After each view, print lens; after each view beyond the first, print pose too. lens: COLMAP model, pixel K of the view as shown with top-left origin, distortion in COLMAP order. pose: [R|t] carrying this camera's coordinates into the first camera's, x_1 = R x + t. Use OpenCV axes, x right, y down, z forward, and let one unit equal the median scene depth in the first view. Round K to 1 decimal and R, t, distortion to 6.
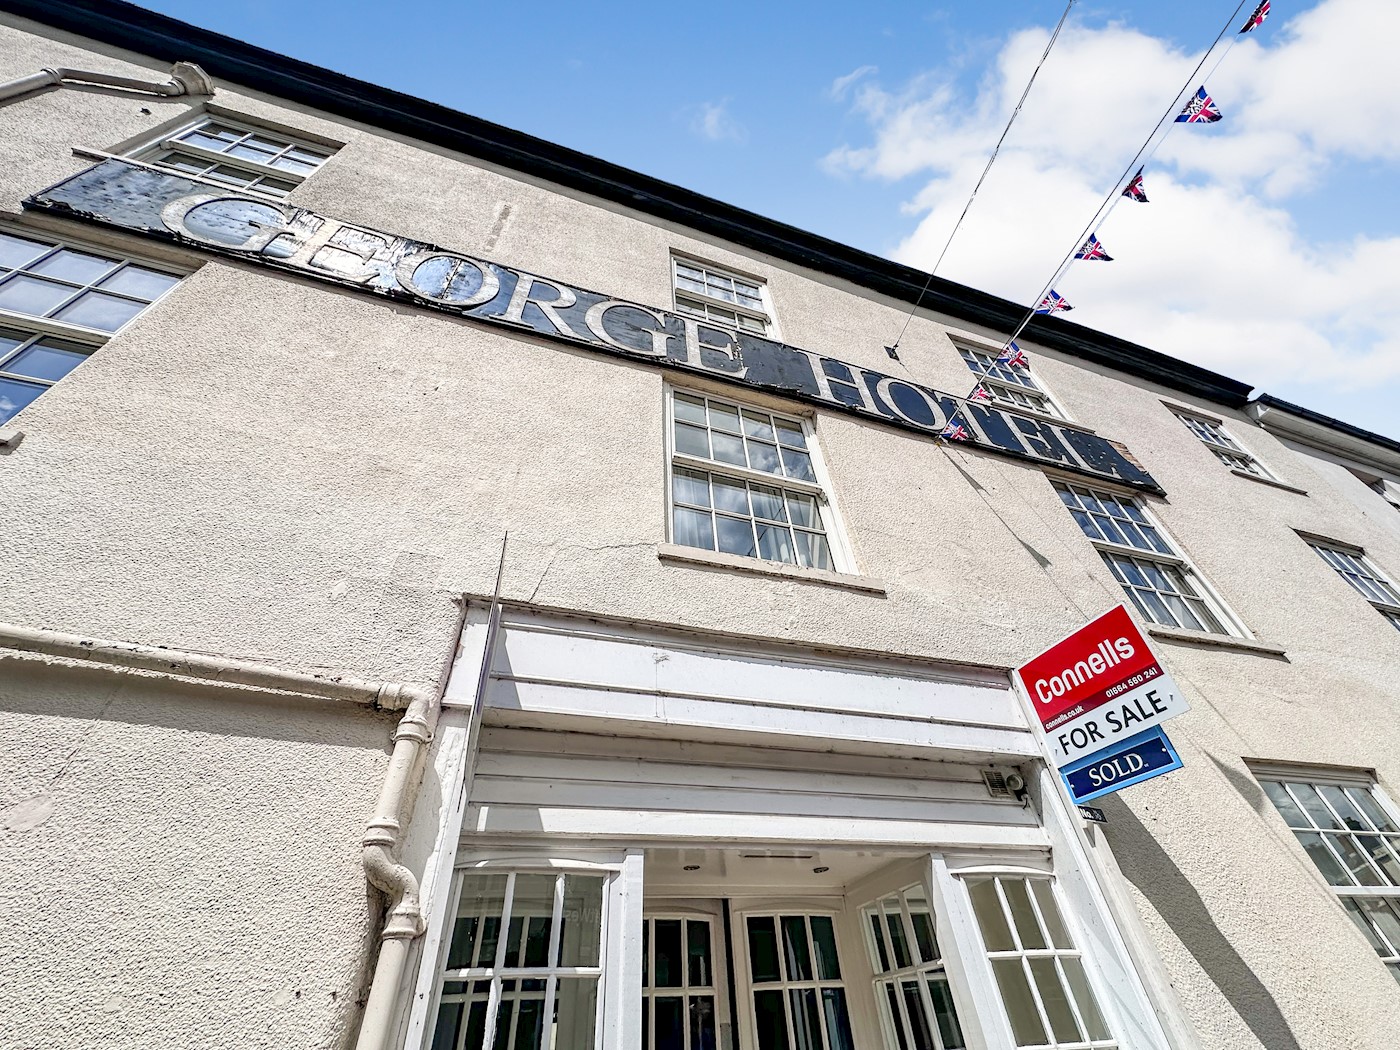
lens RADIAL K [[578.7, 0, 704.3], [0, 578.7, 523.9], [0, 0, 1]] dist [-0.003082, -0.000088]
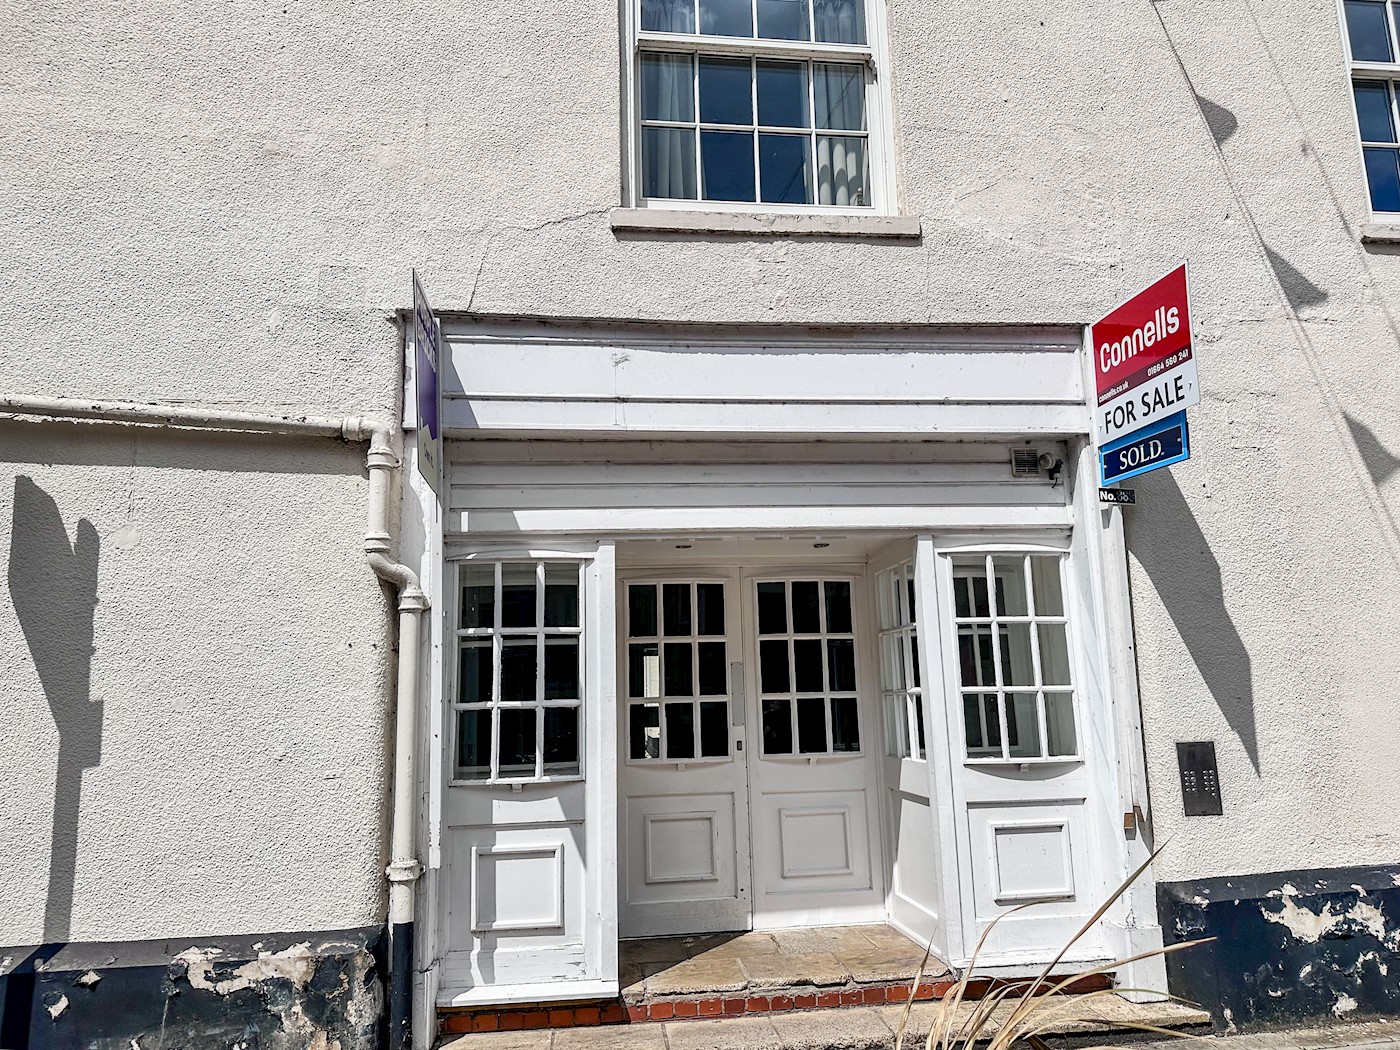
lens RADIAL K [[993.9, 0, 732.7], [0, 993.9, 526.2], [0, 0, 1]] dist [0.115550, -0.178090]
pose [[0.979659, -0.005398, -0.200599, 0.406275], [0.115371, 0.833061, 0.541017, -0.374771], [0.164190, -0.553155, 0.816738, -0.402080]]
